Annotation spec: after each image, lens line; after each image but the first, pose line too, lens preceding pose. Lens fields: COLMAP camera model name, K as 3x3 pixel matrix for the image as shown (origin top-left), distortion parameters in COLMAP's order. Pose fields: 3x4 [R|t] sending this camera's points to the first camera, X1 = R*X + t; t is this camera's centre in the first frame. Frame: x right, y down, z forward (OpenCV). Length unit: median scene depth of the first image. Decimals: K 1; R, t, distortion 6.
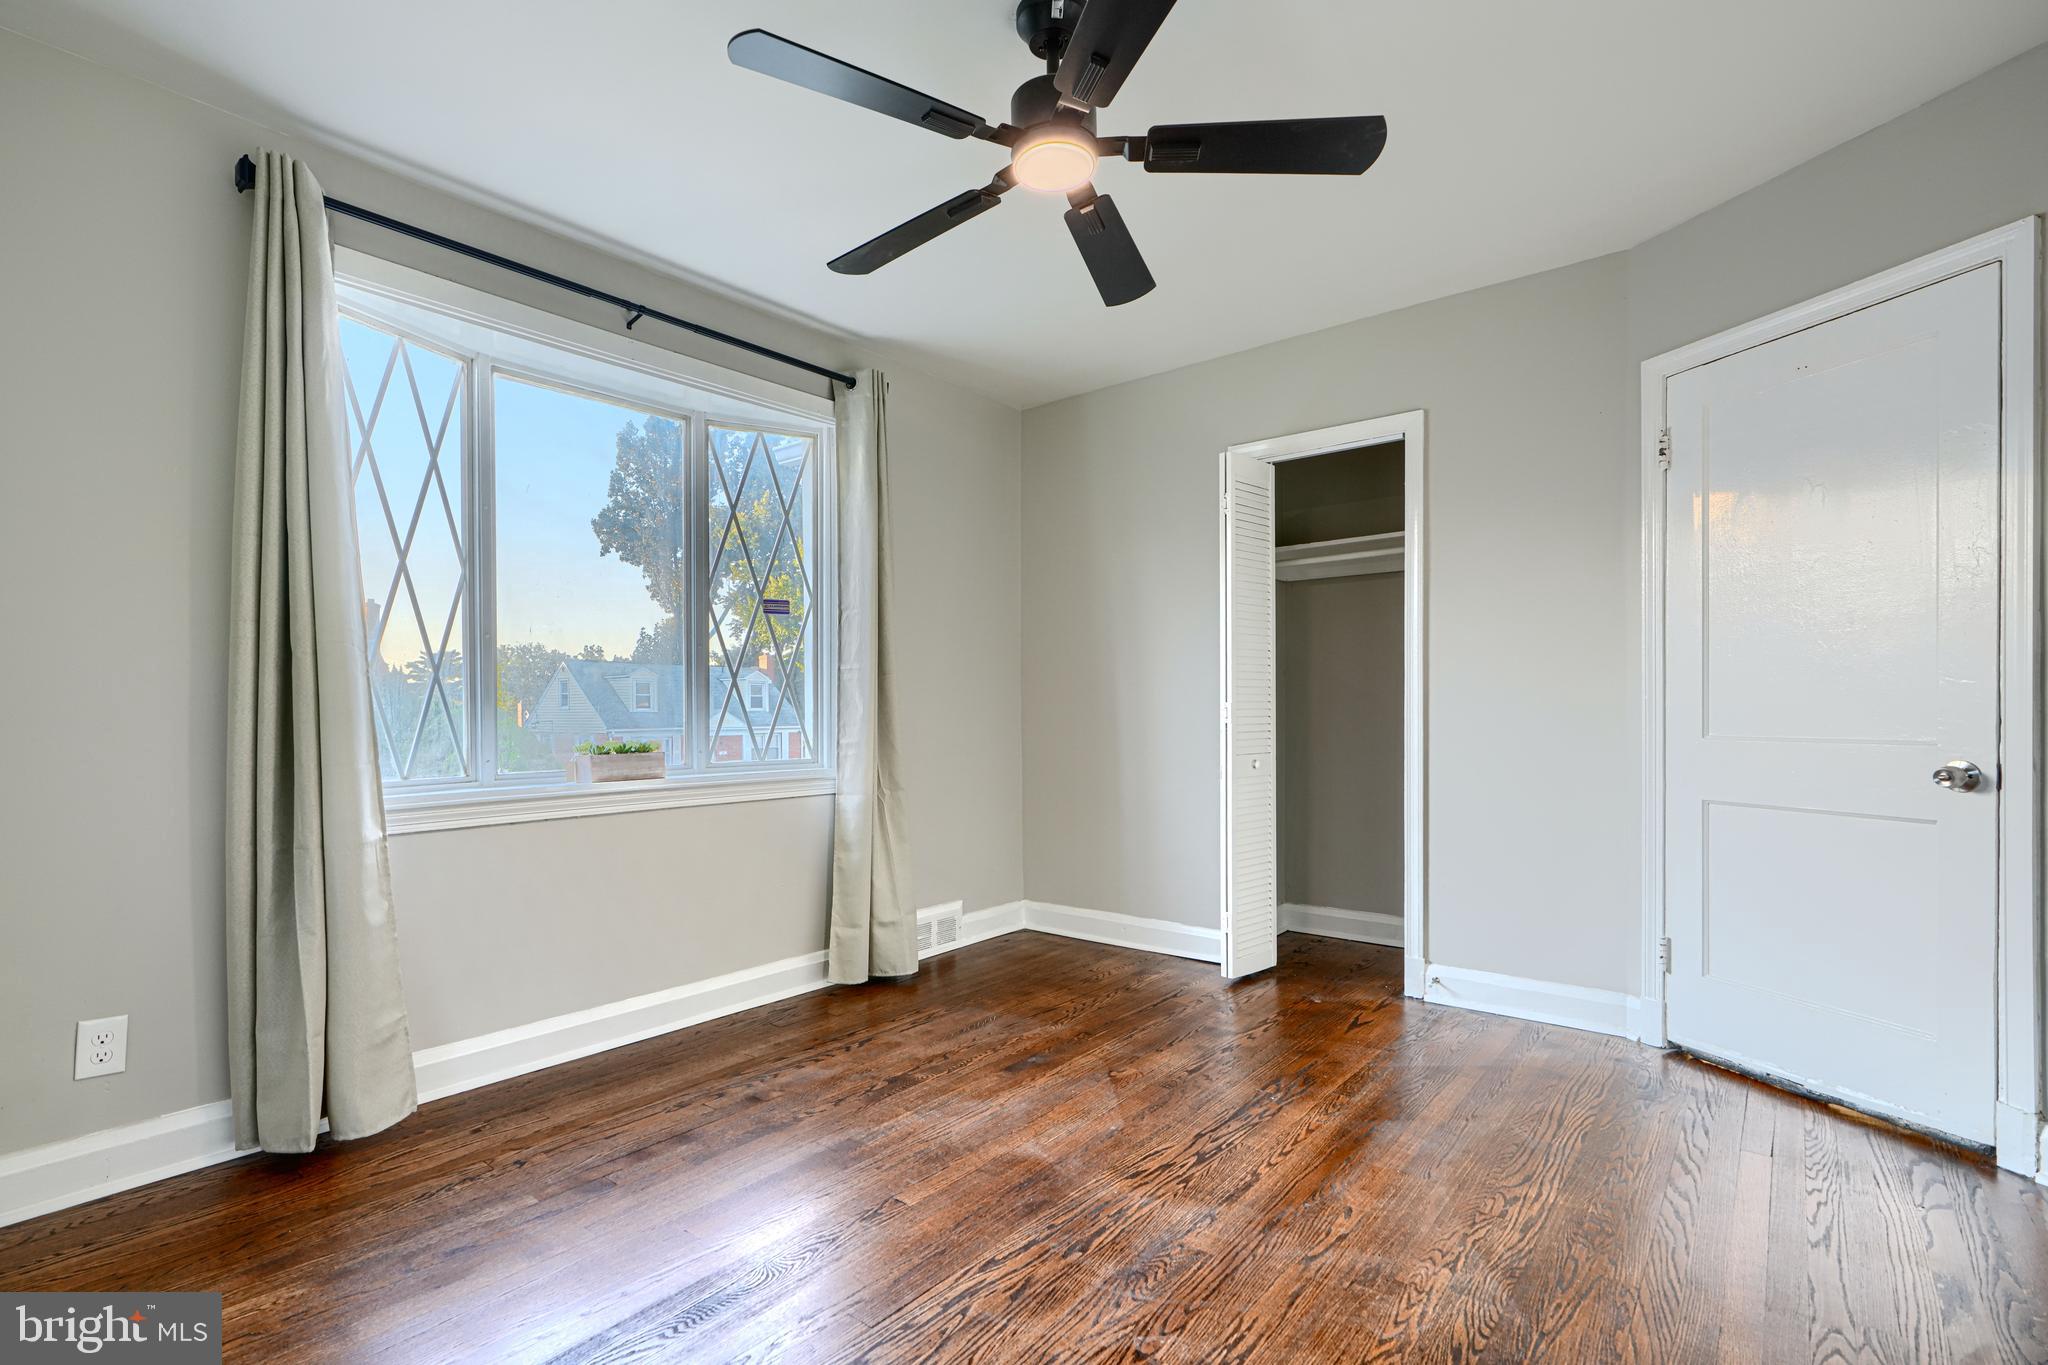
lens RADIAL K [[953.5, 0, 1016.6], [0, 953.5, 728.0], [0, 0, 1]] dist [0.005596, -0.000230]
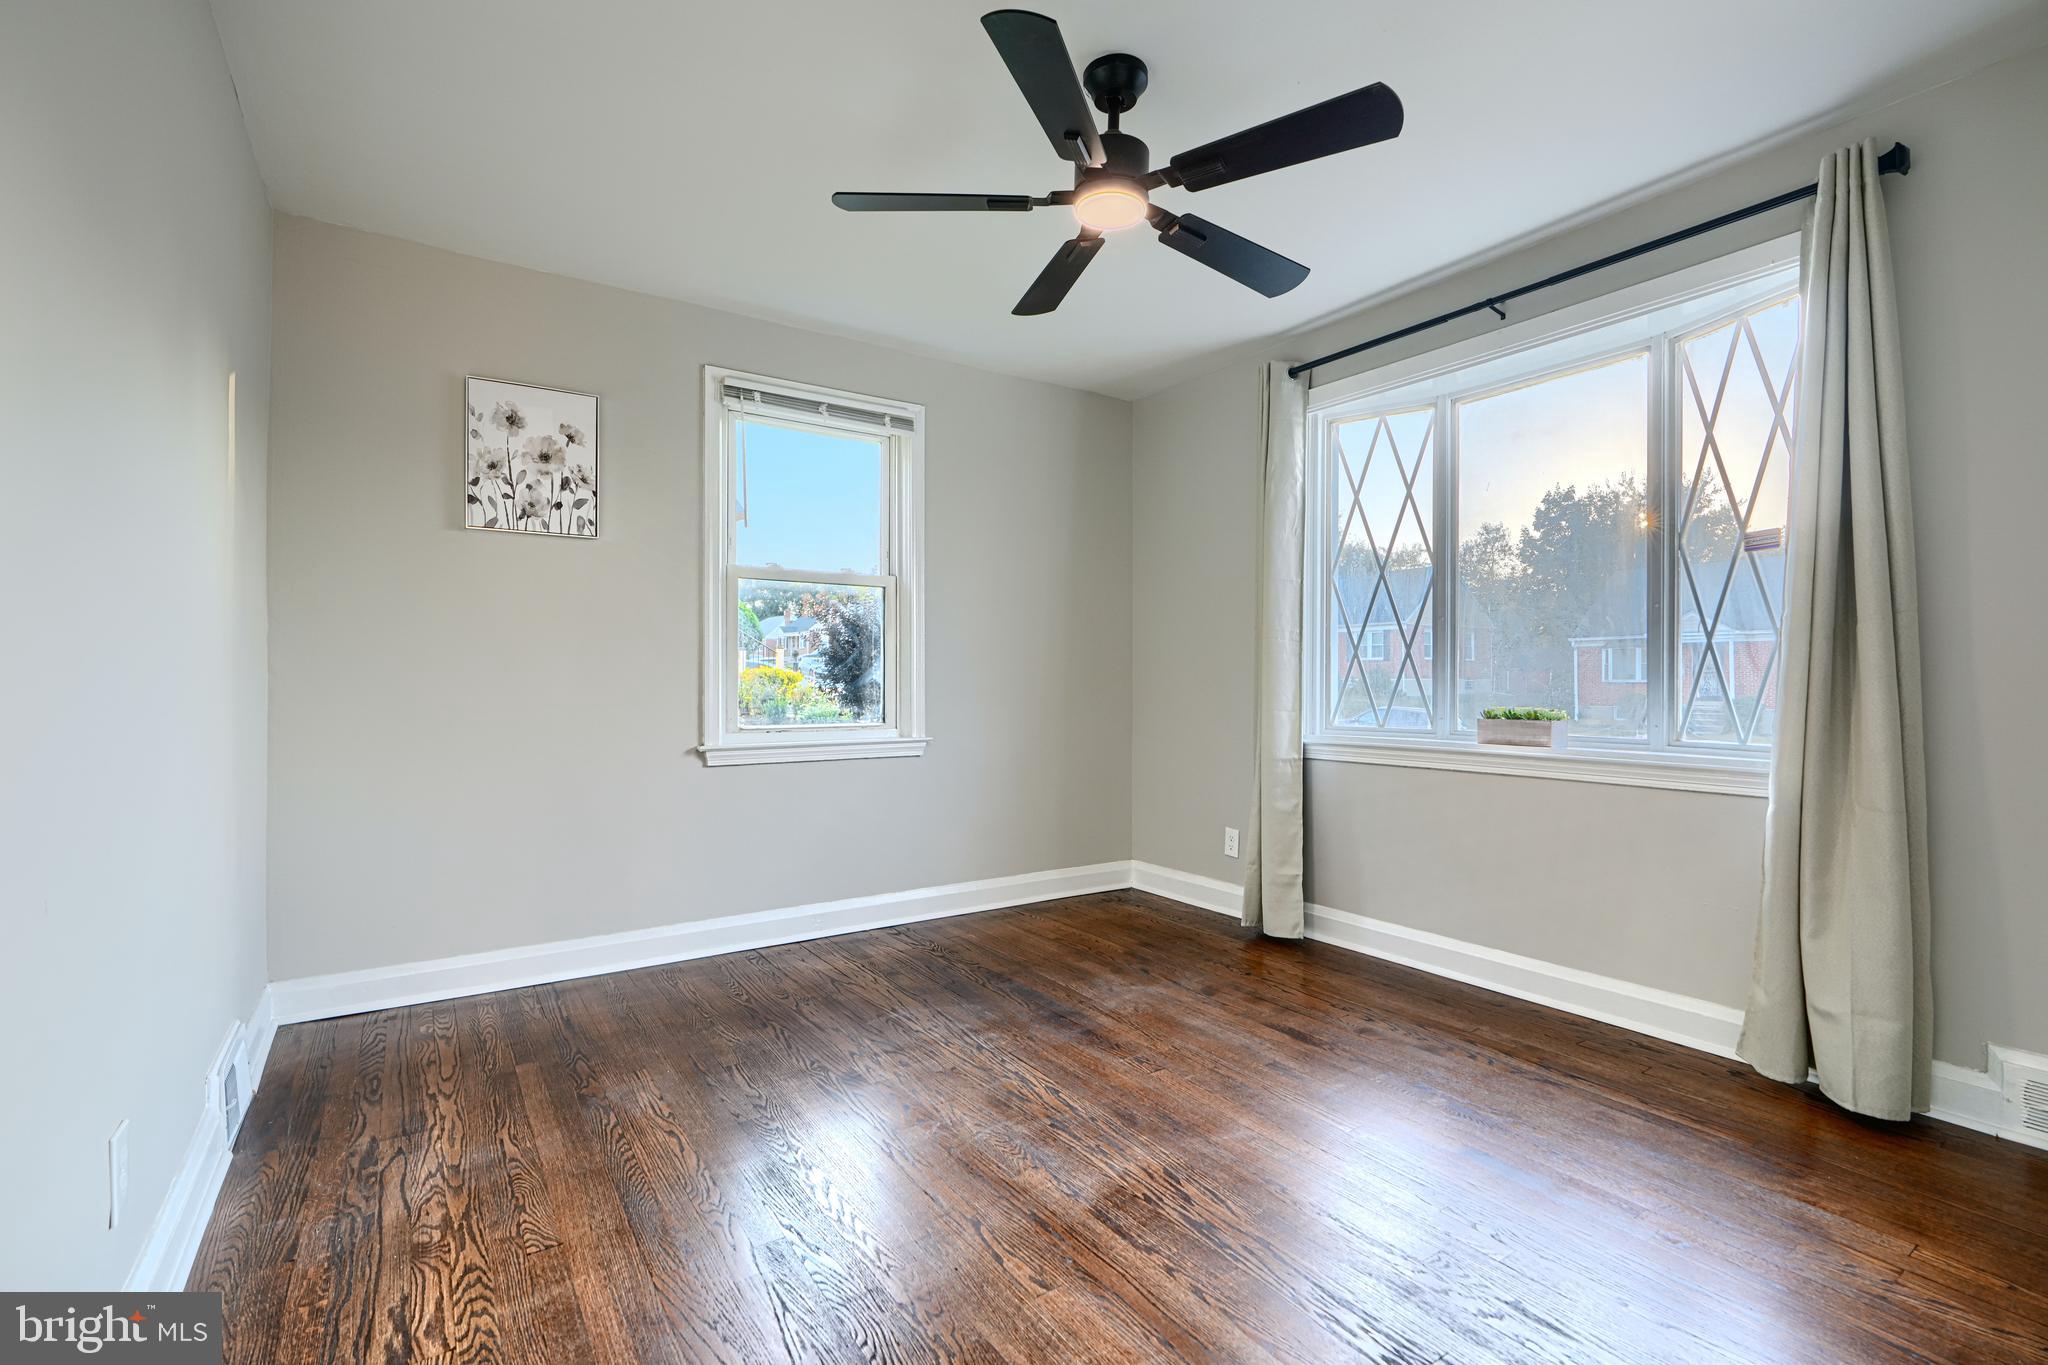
lens RADIAL K [[928.9, 0, 1024.0], [0, 928.9, 682.5], [0, 0, 1]] dist [0.001578, 0.000585]
pose [[-0.293880, 0.008581, -0.955804, 0.806524], [-0.015450, 0.999786, 0.013726, -0.021932], [0.955717, 0.018801, -0.293685, 0.870811]]
